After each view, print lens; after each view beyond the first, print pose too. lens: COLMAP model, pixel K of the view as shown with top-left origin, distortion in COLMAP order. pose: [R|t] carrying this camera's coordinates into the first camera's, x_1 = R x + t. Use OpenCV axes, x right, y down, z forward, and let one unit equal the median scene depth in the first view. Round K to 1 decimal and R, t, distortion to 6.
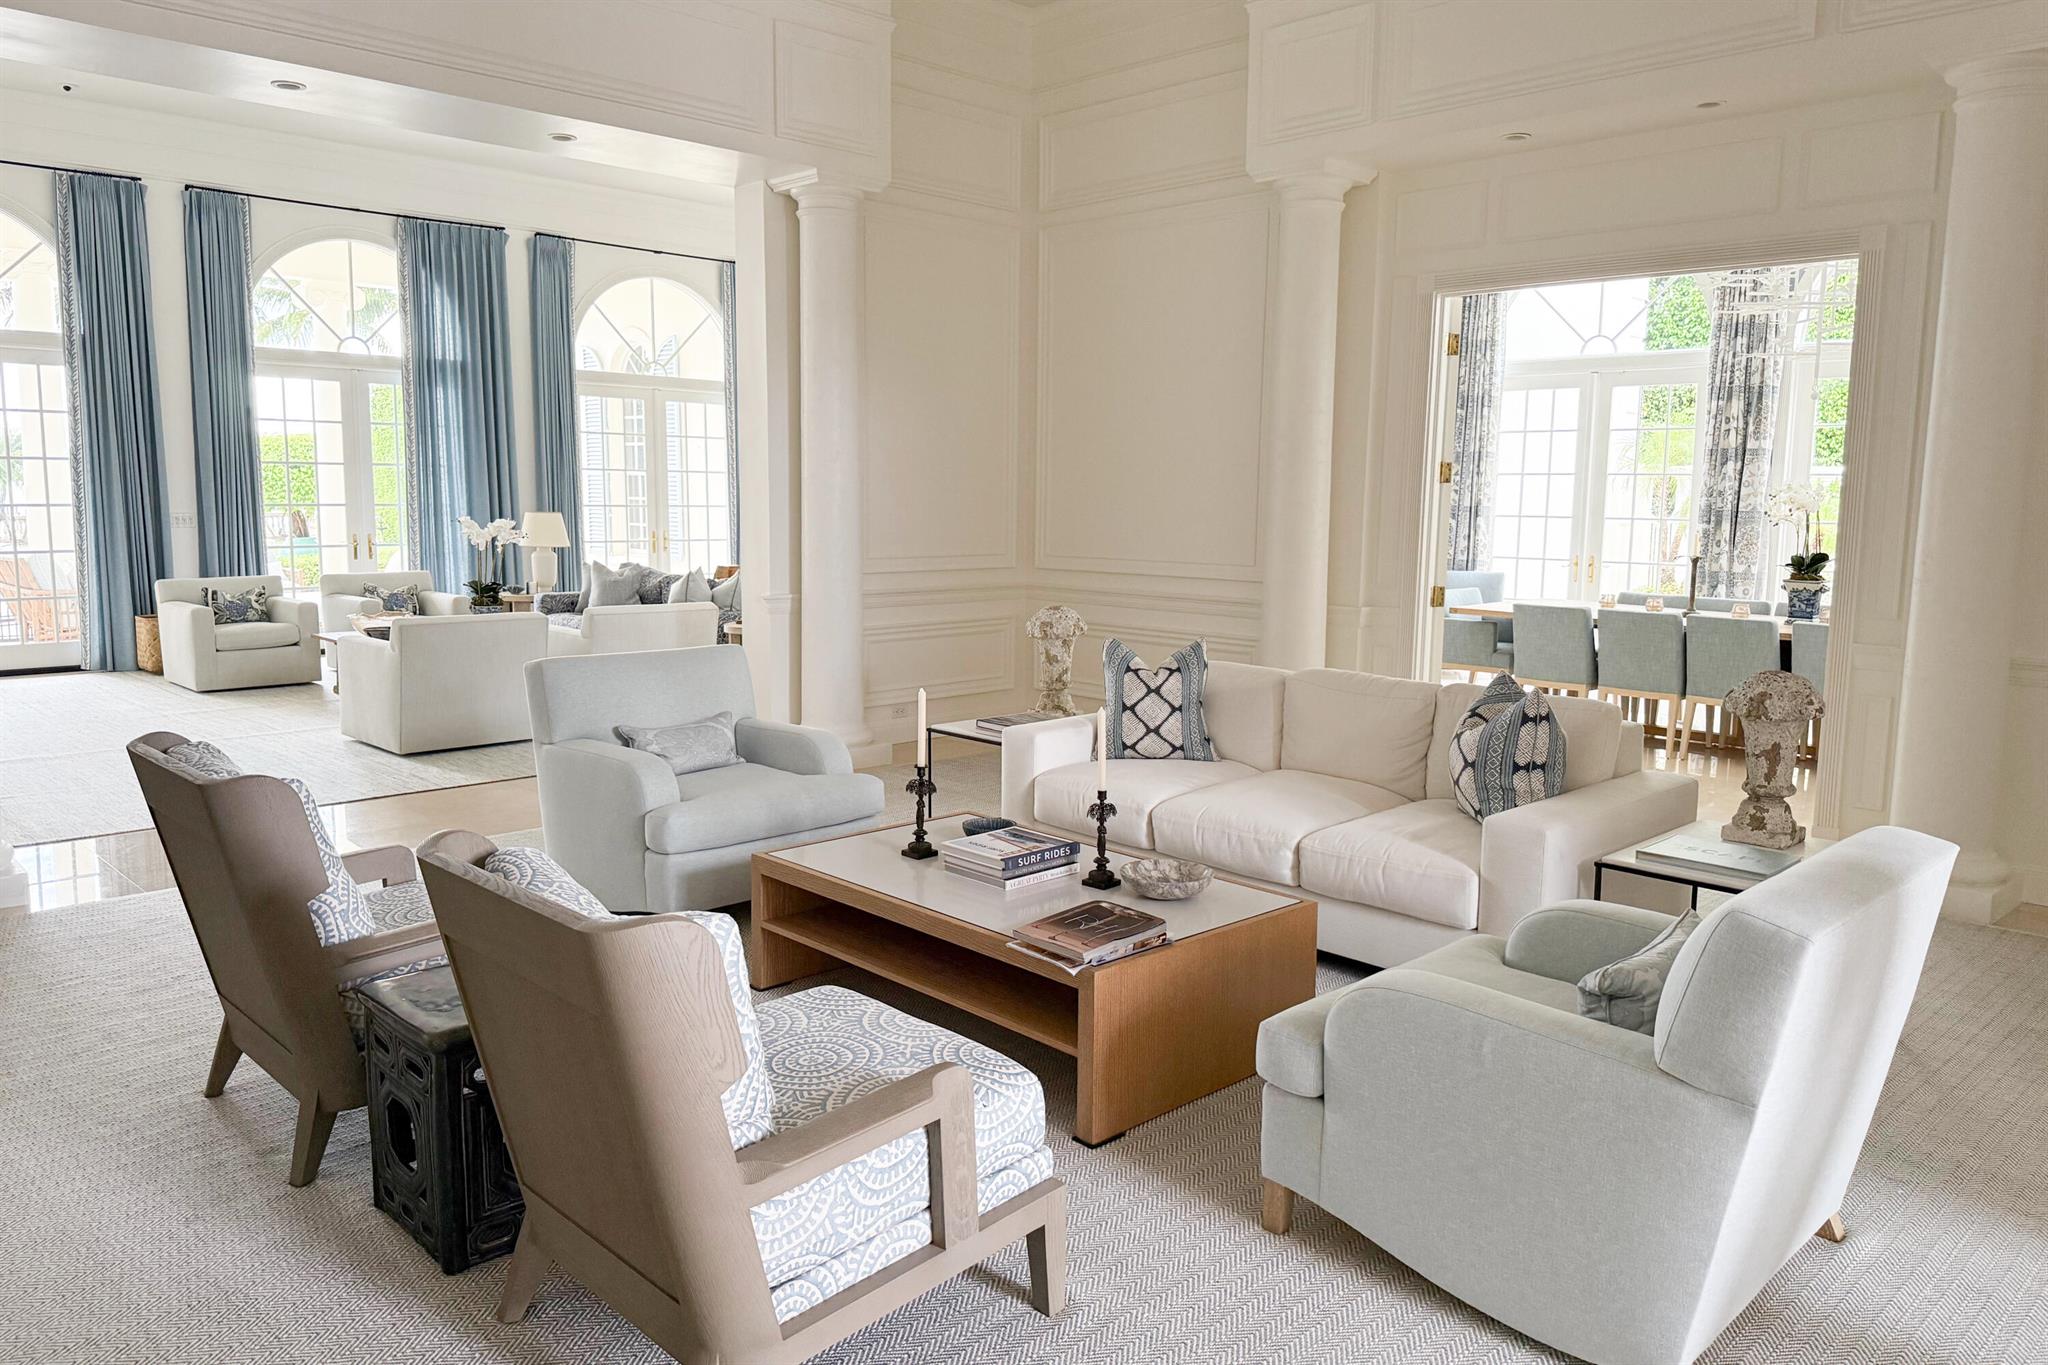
lens RADIAL K [[1549.6, 0, 1021.8], [0, 1549.6, 710.4], [0, 0, 1]] dist [0.078250, -0.168324]
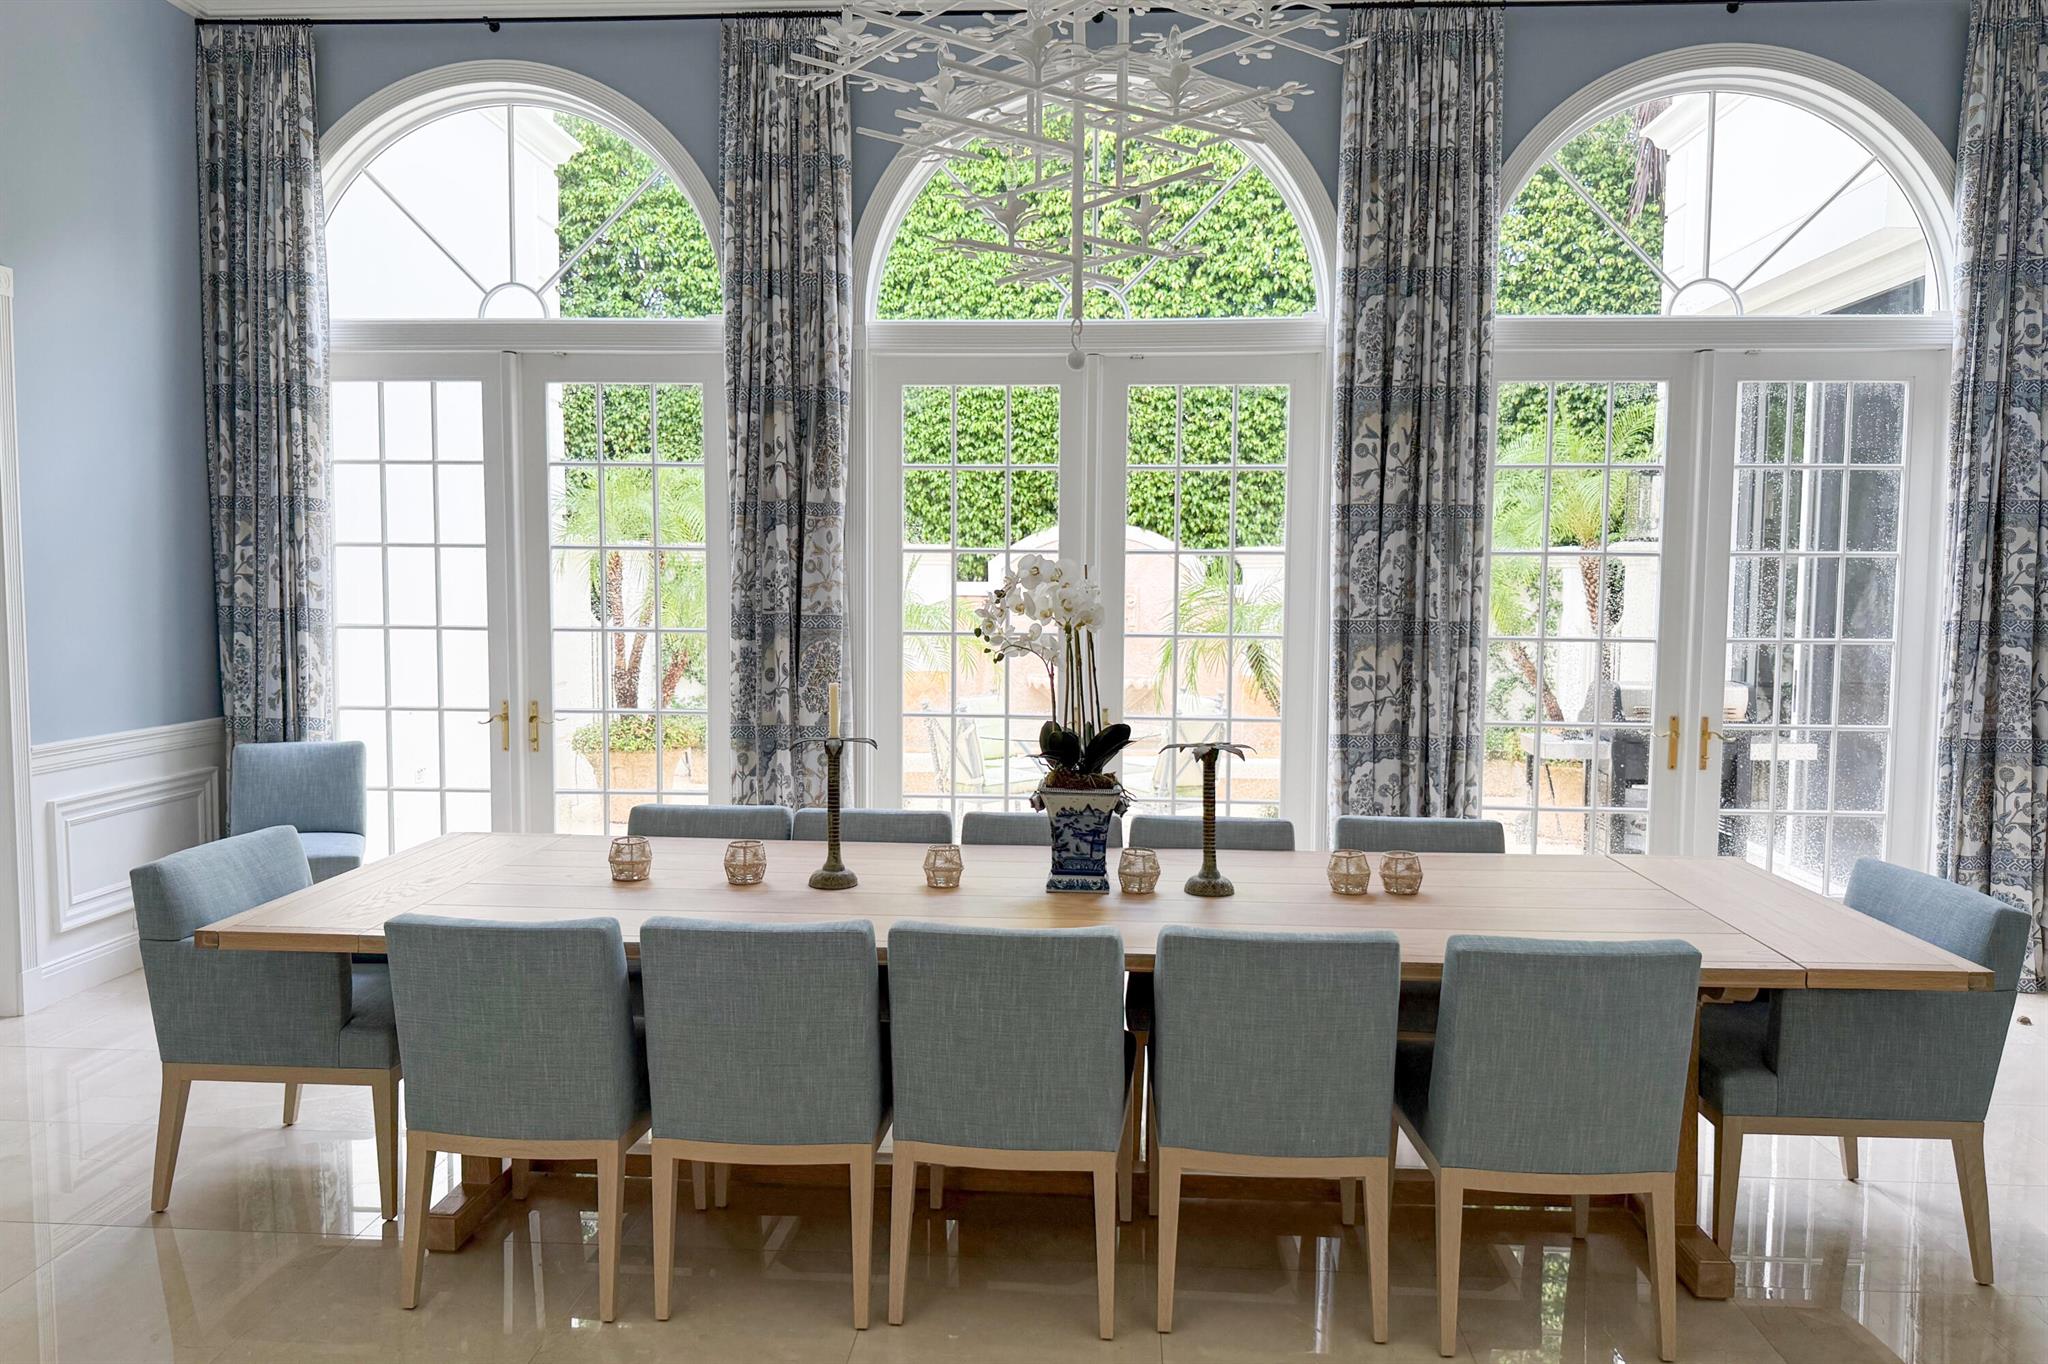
lens RADIAL K [[1549.6, 0, 1021.8], [0, 1549.6, 709.9], [0, 0, 1]] dist [0.078250, -0.168324]
pose [[0.762219, -0.061490, 0.644392, 0.161715], [0.090966, 0.995775, -0.012580, -0.079325], [-0.640895, 0.068206, 0.764592, 0.527637]]
